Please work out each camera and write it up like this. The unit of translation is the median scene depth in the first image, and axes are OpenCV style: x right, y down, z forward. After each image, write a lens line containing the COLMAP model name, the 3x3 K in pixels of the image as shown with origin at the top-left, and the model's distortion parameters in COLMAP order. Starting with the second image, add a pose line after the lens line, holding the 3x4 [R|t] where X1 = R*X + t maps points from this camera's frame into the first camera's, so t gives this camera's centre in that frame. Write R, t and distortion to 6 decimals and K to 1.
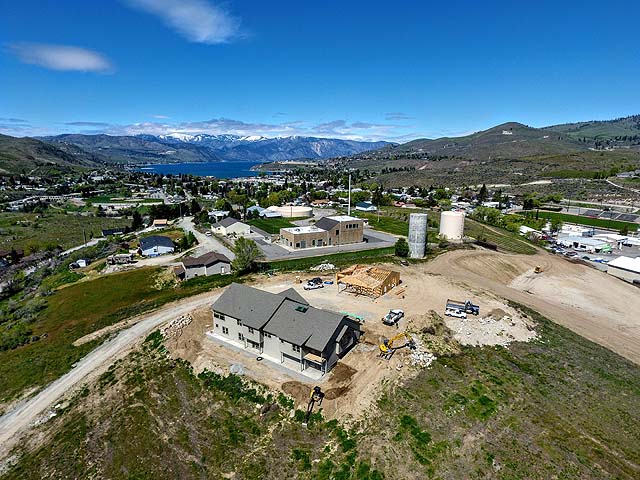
lens RADIAL K [[375.2, 0, 312.6], [0, 375.2, 254.4], [0, 0, 1]] dist [-0.000449, -0.000684]
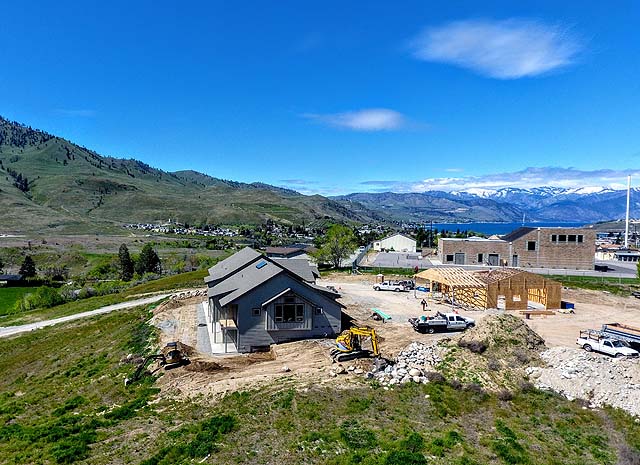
lens RADIAL K [[450.8, 0, 248.3], [0, 450.8, 247.6], [0, 0, 1]] dist [-0.003913, 0.004479]
pose [[0.692625, 0.050368, -0.719537, 0.273066], [-0.185943, 0.976311, -0.110647, 0.106621], [0.696919, 0.210430, 0.685583, 0.217578]]
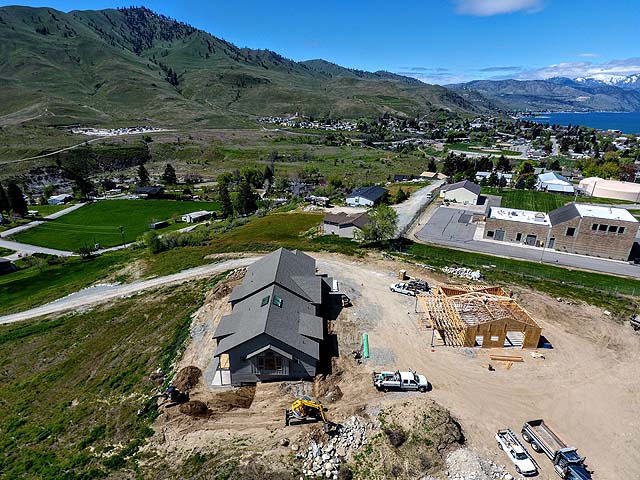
lens RADIAL K [[375.2, 0, 312.6], [0, 375.2, 254.4], [0, 0, 1]] dist [-0.000449, -0.000684]
pose [[0.577419, 0.309440, -0.755536, 0.304893], [-0.210780, 0.950522, 0.228210, -0.076669], [0.788771, 0.027479, 0.614073, 0.303075]]
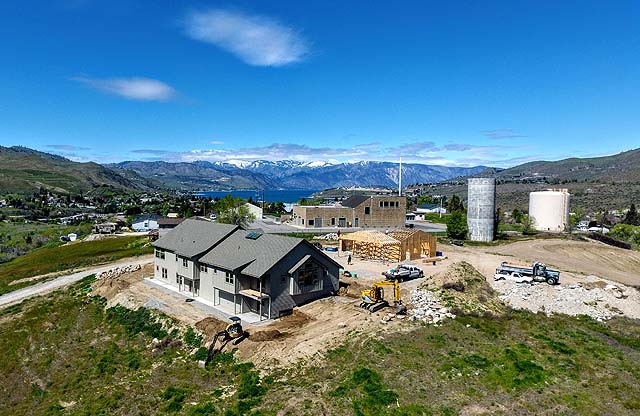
lens RADIAL K [[449.7, 0, 248.5], [0, 449.7, 205.8], [0, 0, 1]] dist [-0.002197, -0.000386]
pose [[0.954262, 0.016499, -0.298515, 0.110225], [-0.079391, 0.976613, -0.199812, 0.133399], [0.288237, 0.214372, 0.933255, 0.097225]]
